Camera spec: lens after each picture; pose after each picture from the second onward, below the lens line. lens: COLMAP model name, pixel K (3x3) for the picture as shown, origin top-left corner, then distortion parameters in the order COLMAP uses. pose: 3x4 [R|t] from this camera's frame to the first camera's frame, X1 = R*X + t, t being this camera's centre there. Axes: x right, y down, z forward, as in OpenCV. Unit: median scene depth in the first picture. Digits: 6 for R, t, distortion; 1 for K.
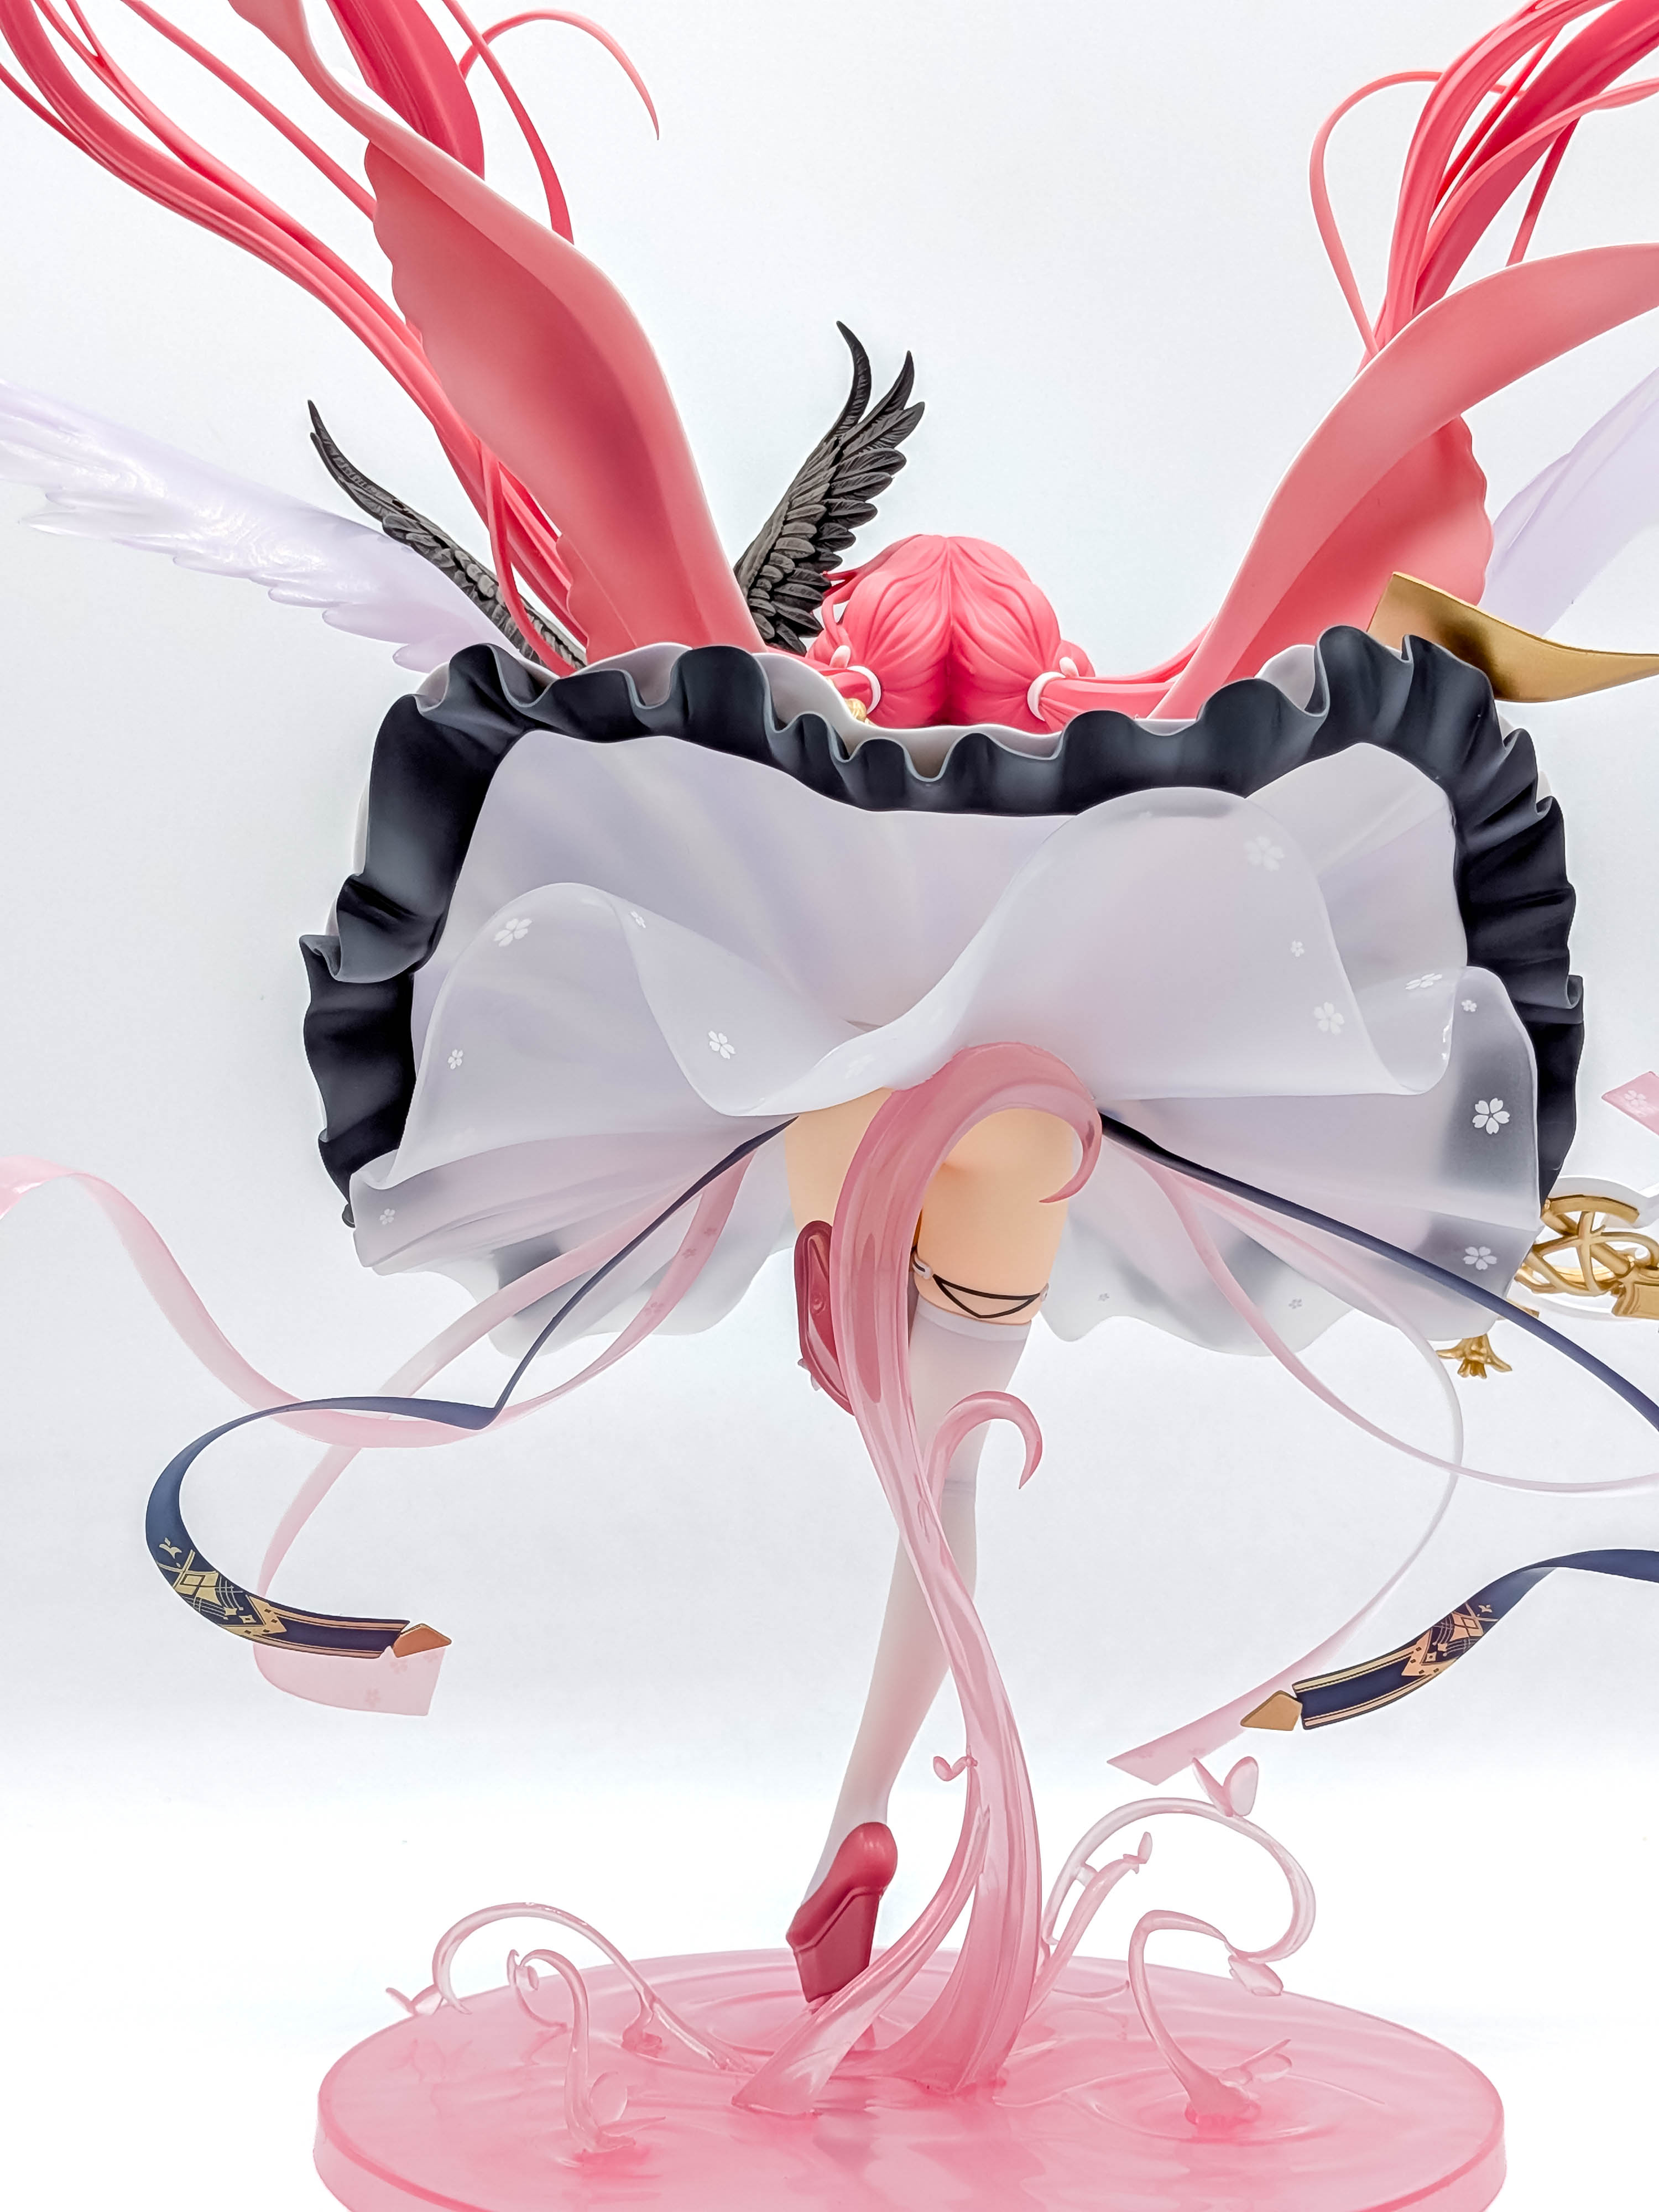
lens RADIAL K [[3326.1, 0, 832.3], [0, 3326.1, 1091.8], [0, 0, 1]] dist [0.062219, 0.000000]
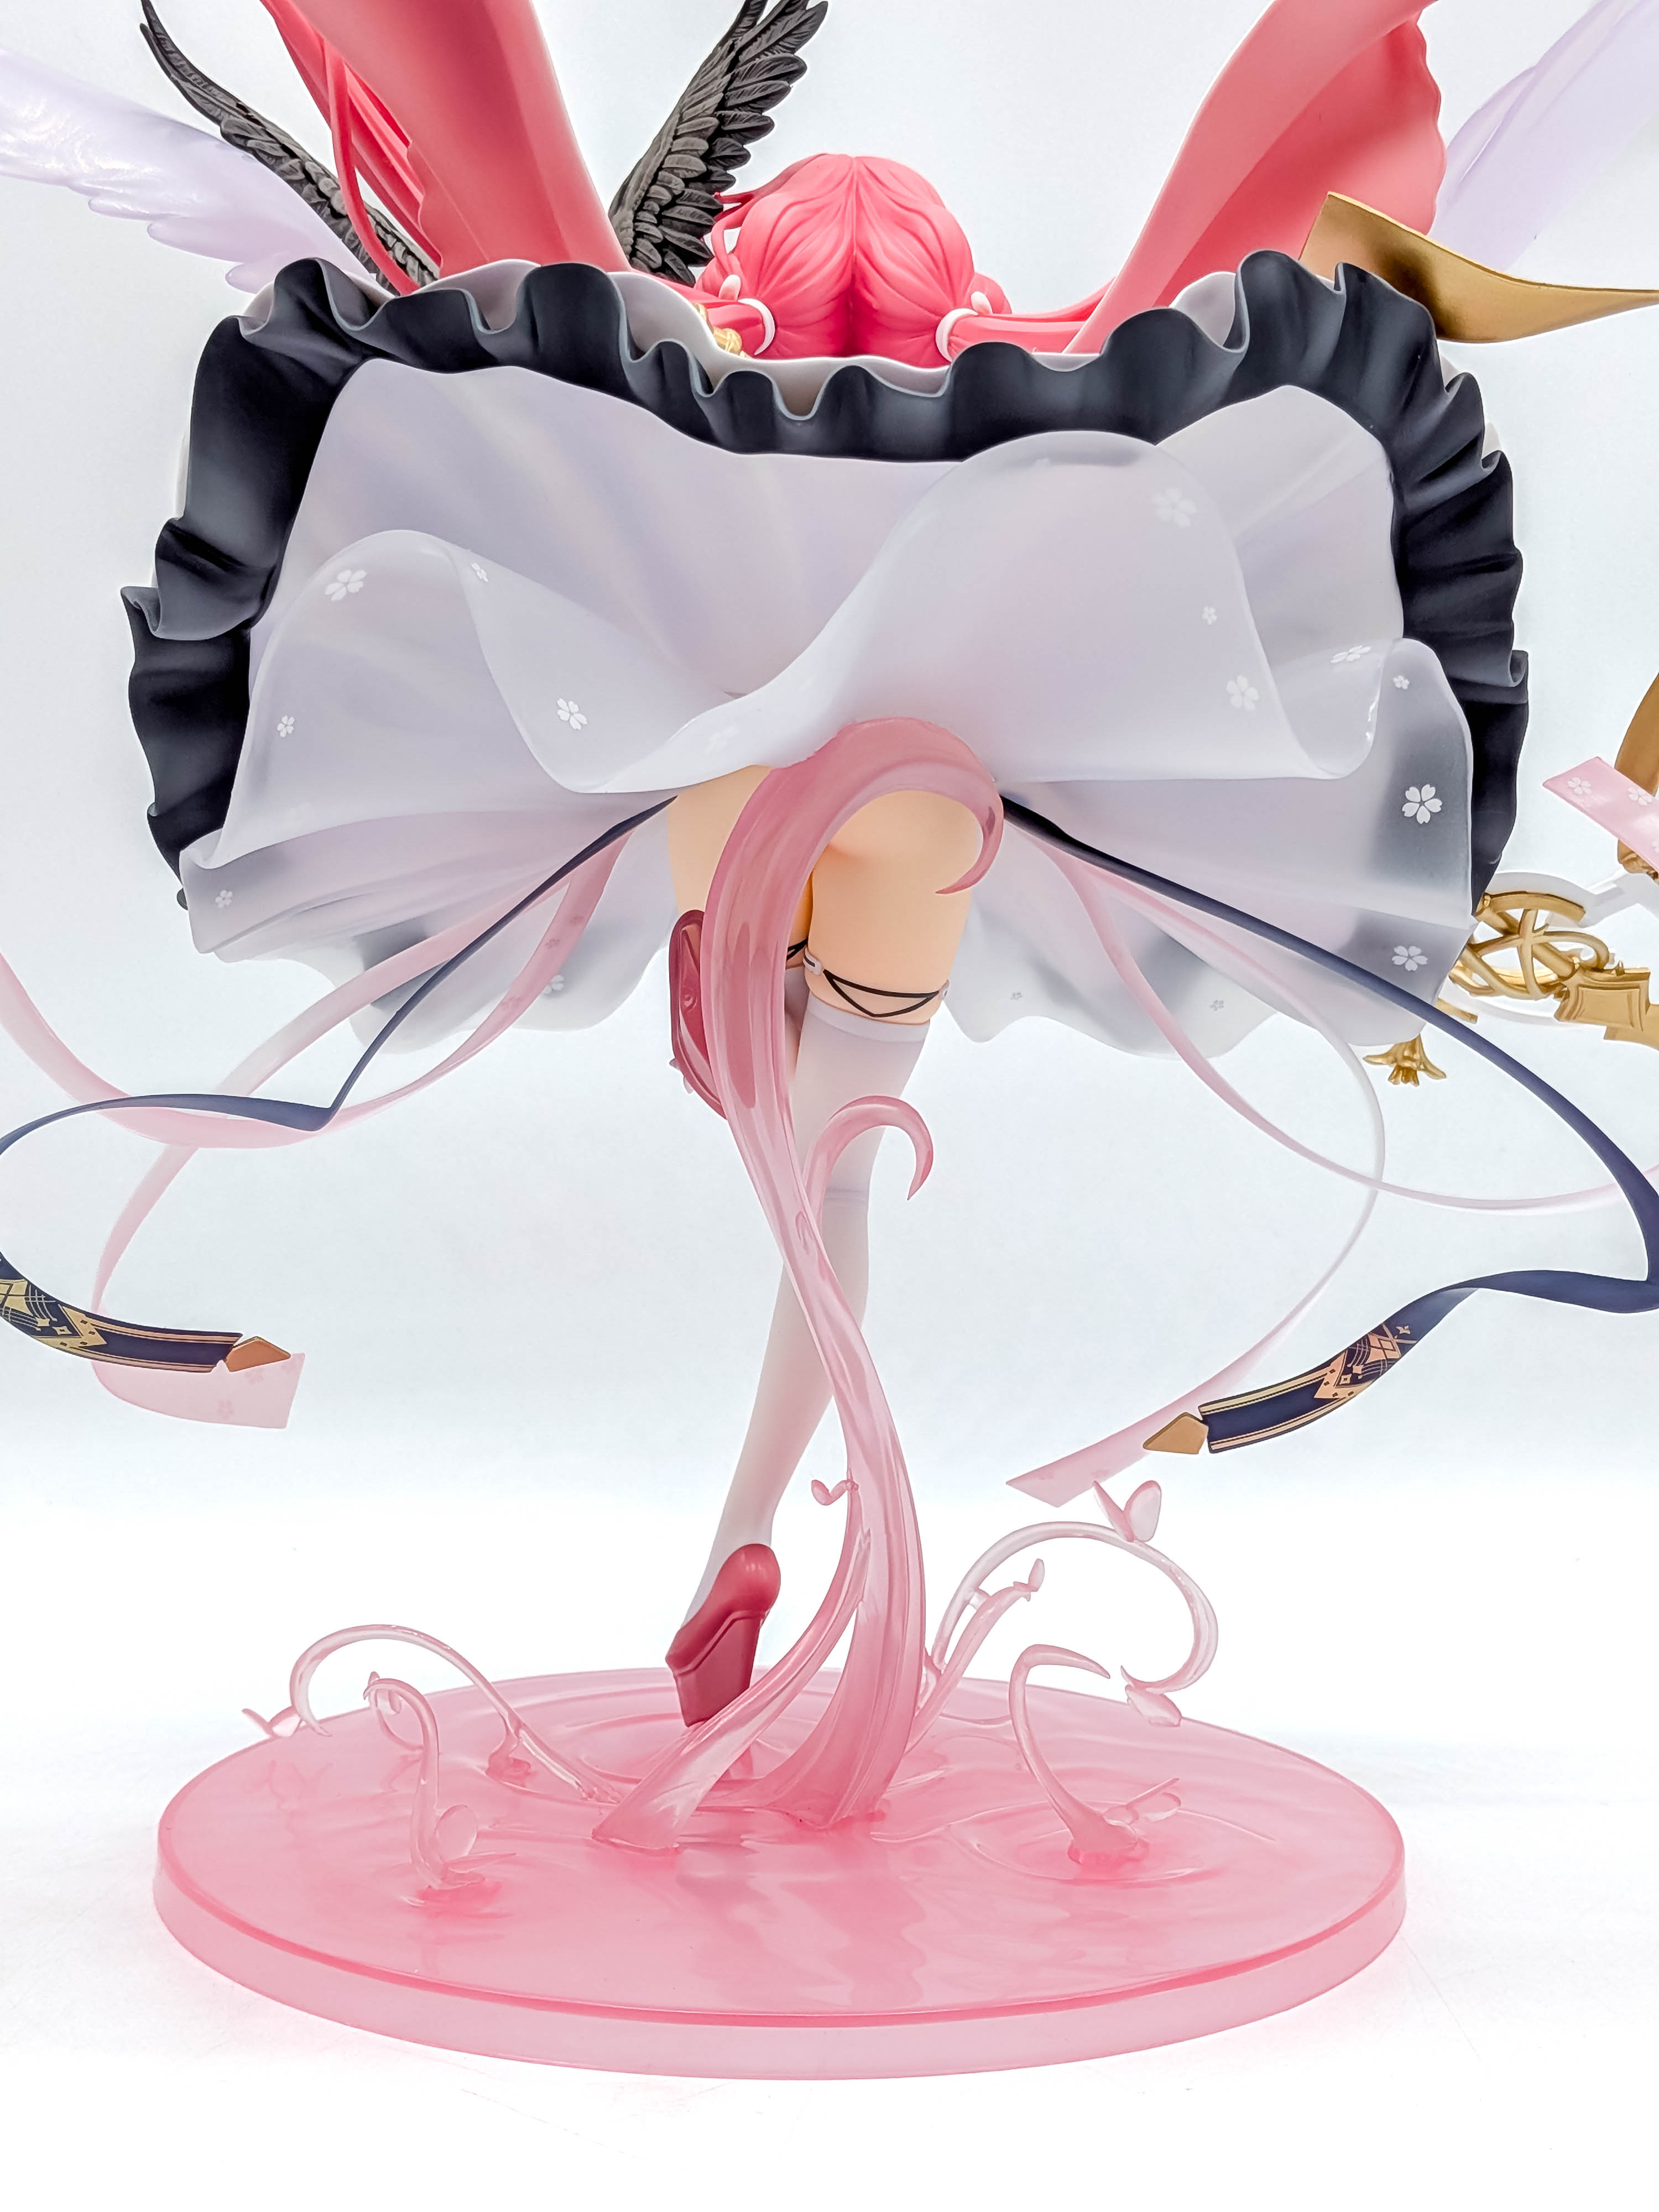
lens RADIAL K [[3326.1, 0, 846.5], [0, 3326.1, 1110.3], [0, 0, 1]] dist [0.062219, 0.000000]
pose [[0.999906, 0.011826, 0.006949, 0.031235], [-0.012450, 0.995101, 0.098072, 0.003036], [-0.005756, -0.098149, 0.995155, 0.072082]]
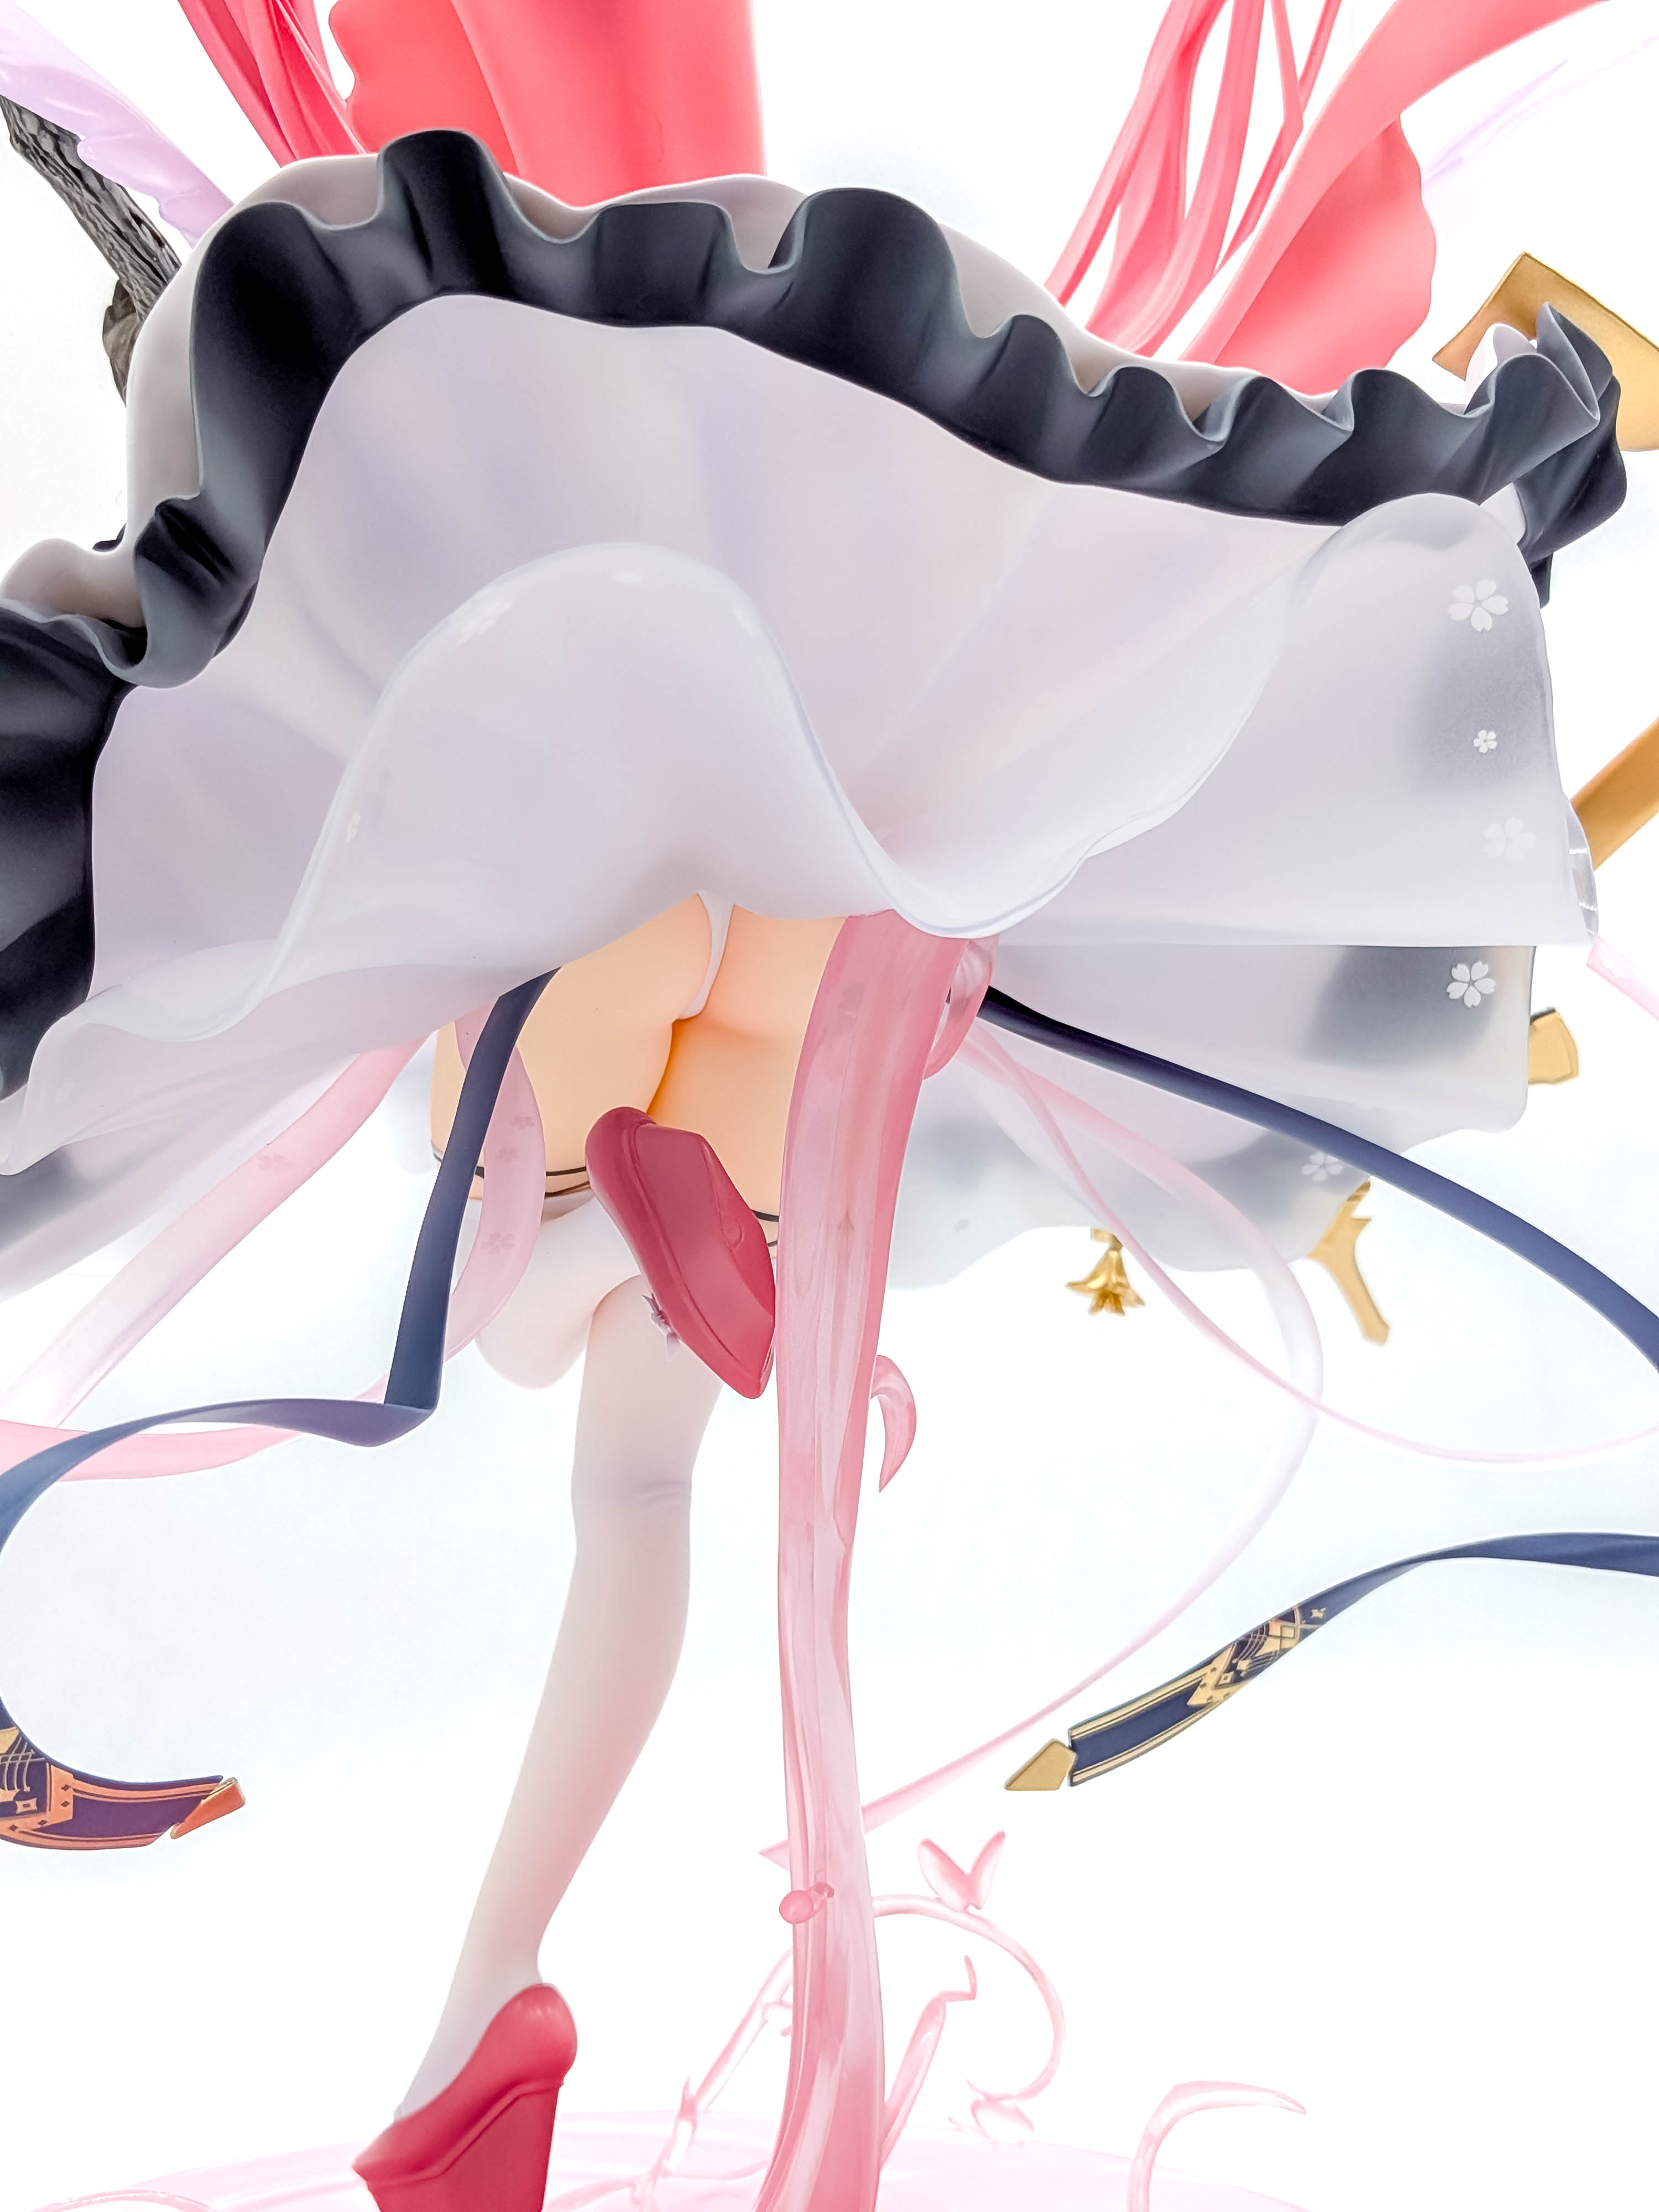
lens RADIAL K [[3326.1, 0, 850.7], [0, 3326.1, 1045.2], [0, 0, 1]] dist [0.062219, 0.000000]
pose [[0.836862, 0.022680, 0.546943, -0.325847], [-0.029450, 0.999560, 0.003612, 0.021638], [-0.546621, -0.019131, 0.837162, 0.403660]]
